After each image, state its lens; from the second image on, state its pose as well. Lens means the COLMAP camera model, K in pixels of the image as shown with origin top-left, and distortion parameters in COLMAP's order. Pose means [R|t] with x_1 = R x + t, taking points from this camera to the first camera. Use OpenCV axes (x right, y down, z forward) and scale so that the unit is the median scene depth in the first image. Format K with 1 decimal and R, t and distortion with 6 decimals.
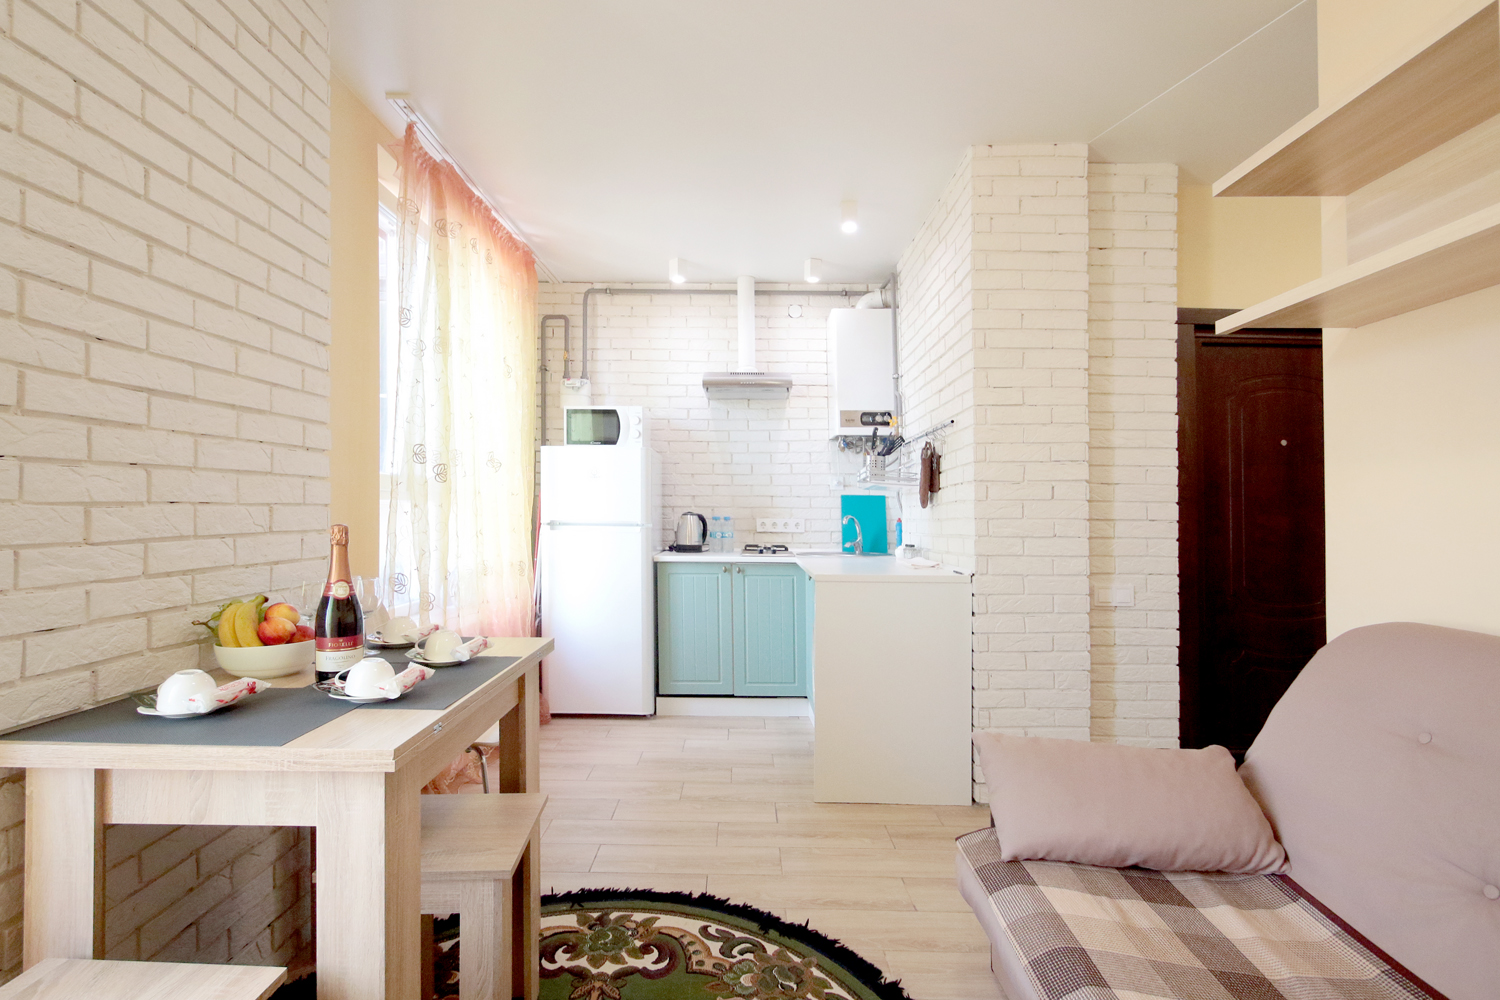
lens RADIAL K [[726.5, 0, 717.2], [0, 726.5, 495.6], [0, 0, 1]] dist [0.002285, -0.000694]
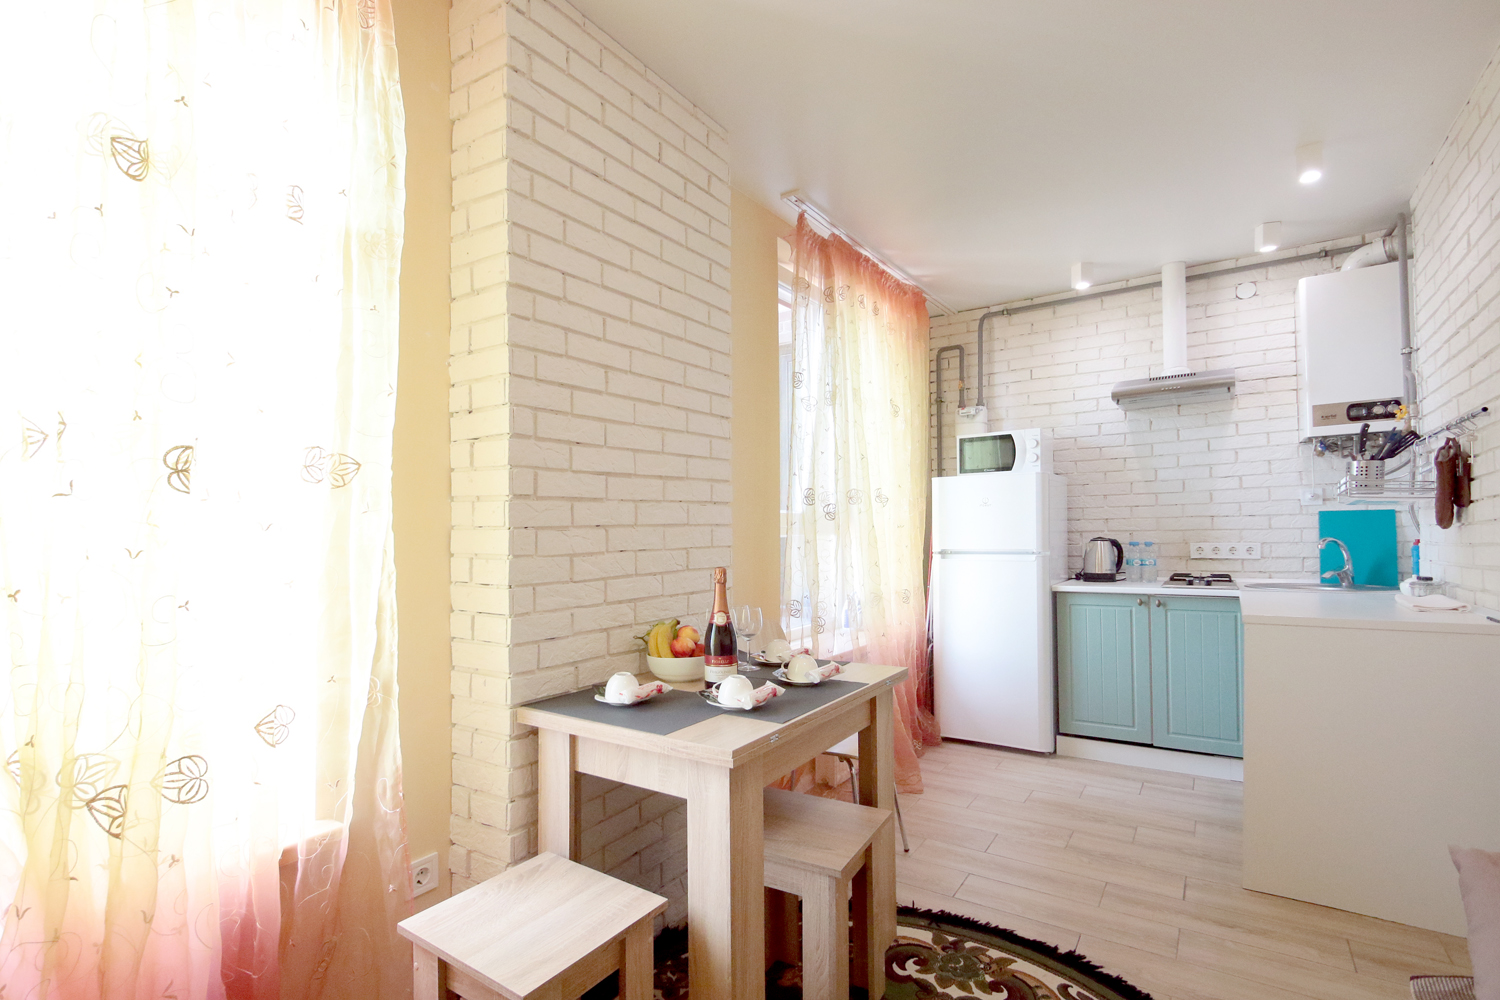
lens RADIAL K [[697.5, 0, 708.5], [0, 697.5, 507.3], [0, 0, 1]] dist [-0.000142, -0.000409]
pose [[0.823166, -0.045195, -0.565999, 0.126917], [0.037592, 0.998978, -0.025097, -0.027092], [0.566555, -0.000618, 0.824024, -0.020074]]
